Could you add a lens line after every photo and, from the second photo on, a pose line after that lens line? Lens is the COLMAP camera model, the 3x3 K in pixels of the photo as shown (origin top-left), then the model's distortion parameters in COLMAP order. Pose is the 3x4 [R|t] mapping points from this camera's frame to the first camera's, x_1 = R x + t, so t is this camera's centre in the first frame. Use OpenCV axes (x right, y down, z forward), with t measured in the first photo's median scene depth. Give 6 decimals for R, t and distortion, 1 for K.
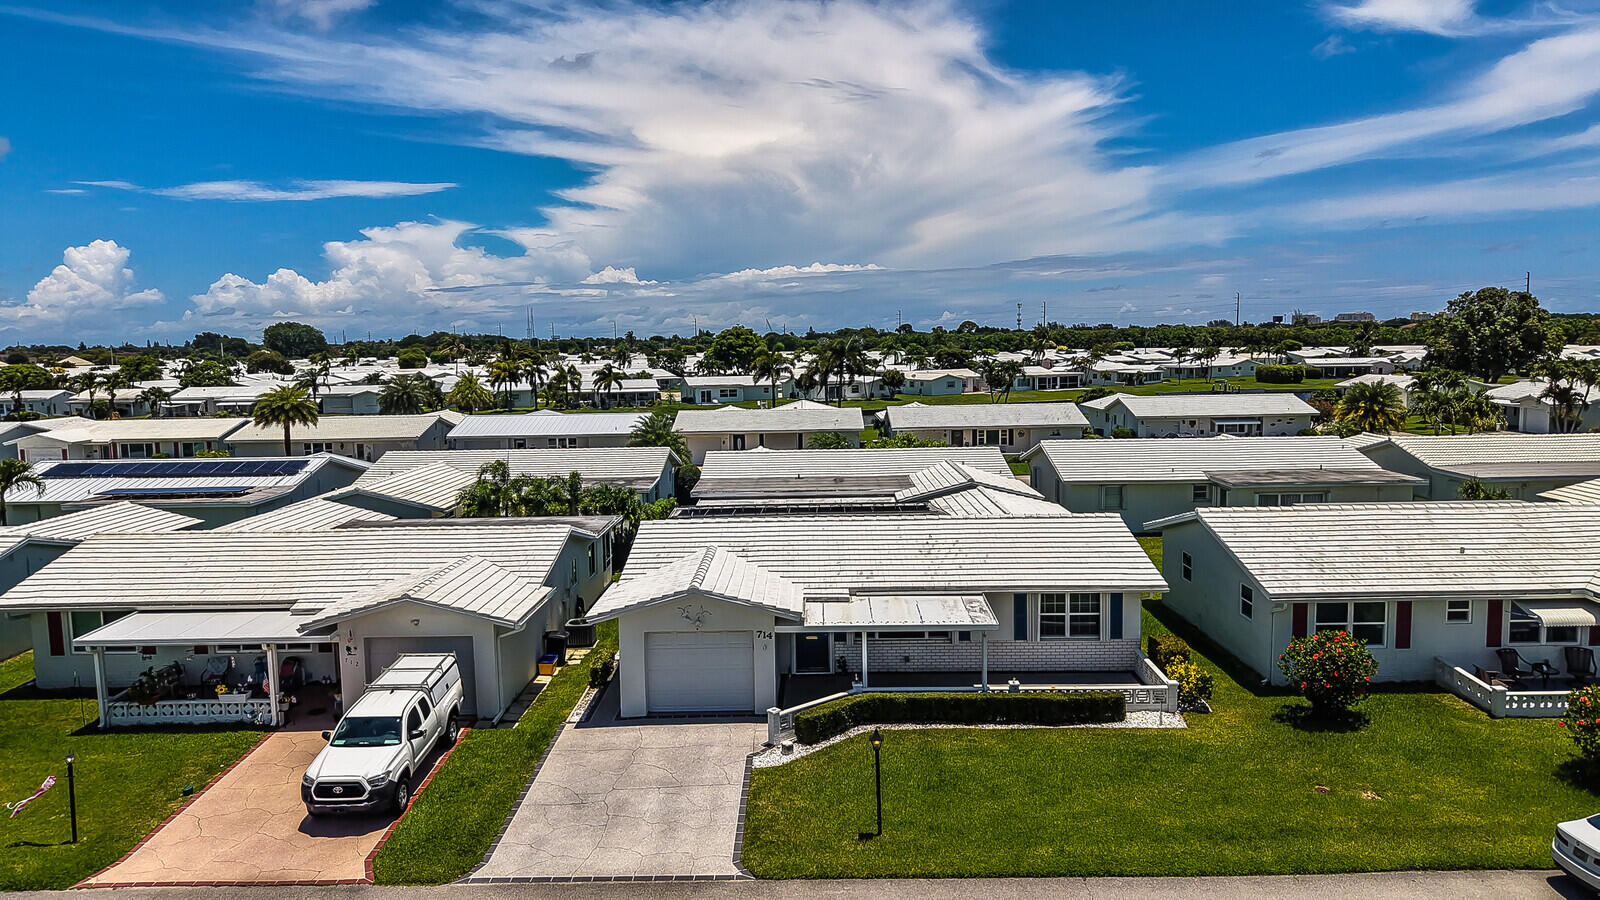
lens RADIAL K [[1058.6, 0, 774.4], [0, 1058.6, 444.9], [0, 0, 1]] dist [0.006880, -0.006540]
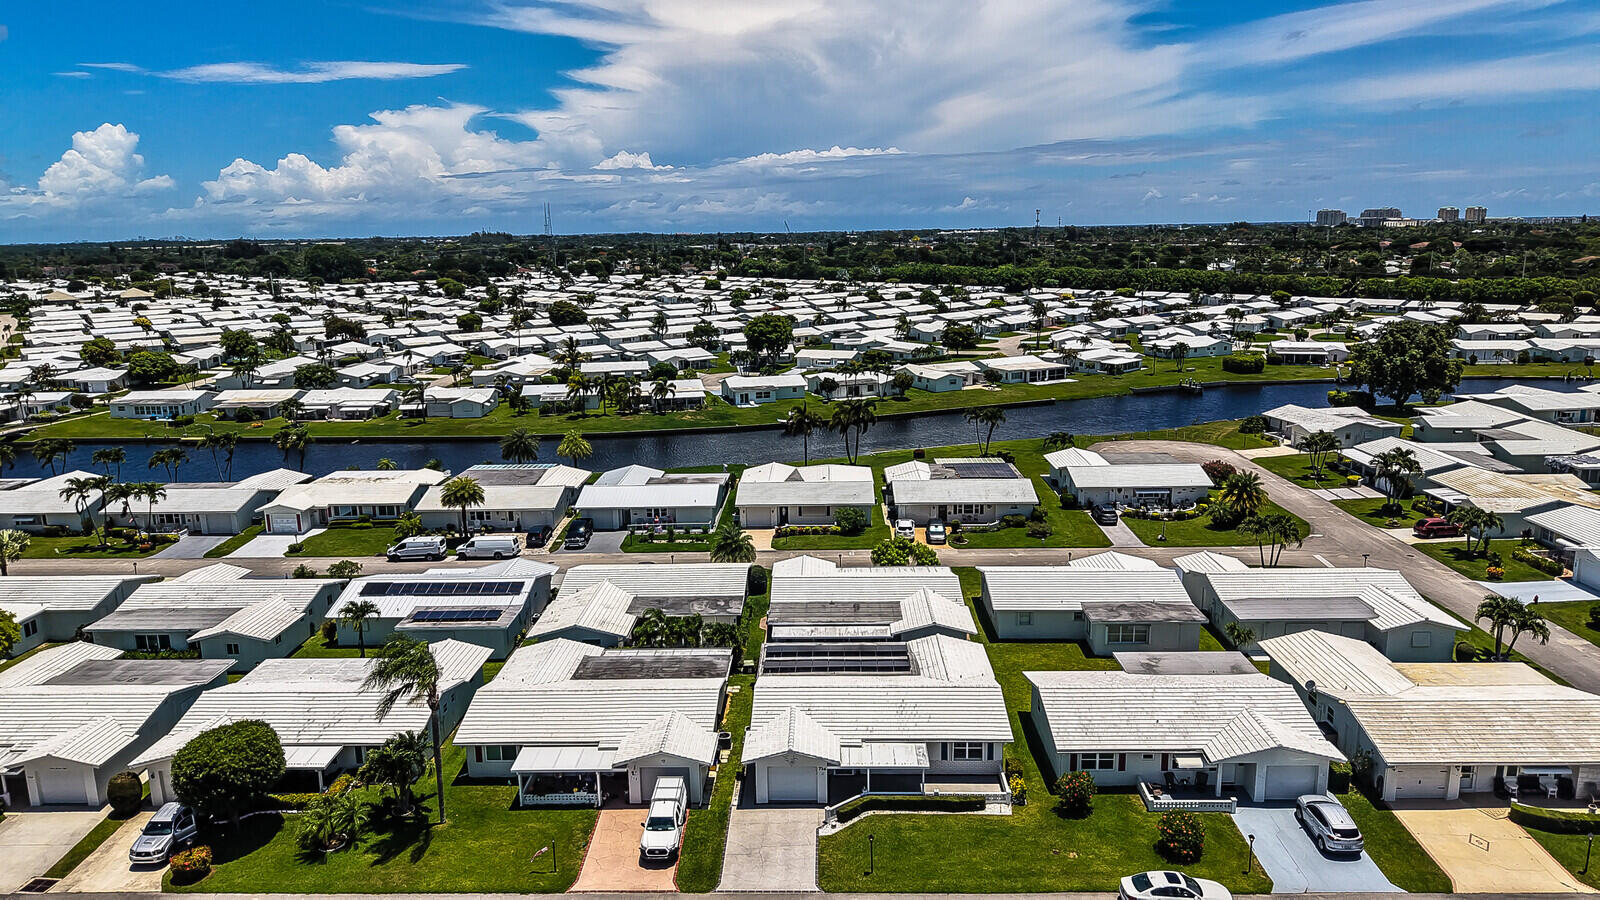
lens RADIAL K [[1063.6, 0, 774.6], [0, 1063.6, 447.6], [0, 0, 1]] dist [-0.004930, -0.000798]
pose [[0.999876, 0.003072, -0.015415, -0.068437], [-0.001389, 0.994144, 0.108052, -0.638979], [0.015657, -0.108017, 0.994026, -0.991357]]
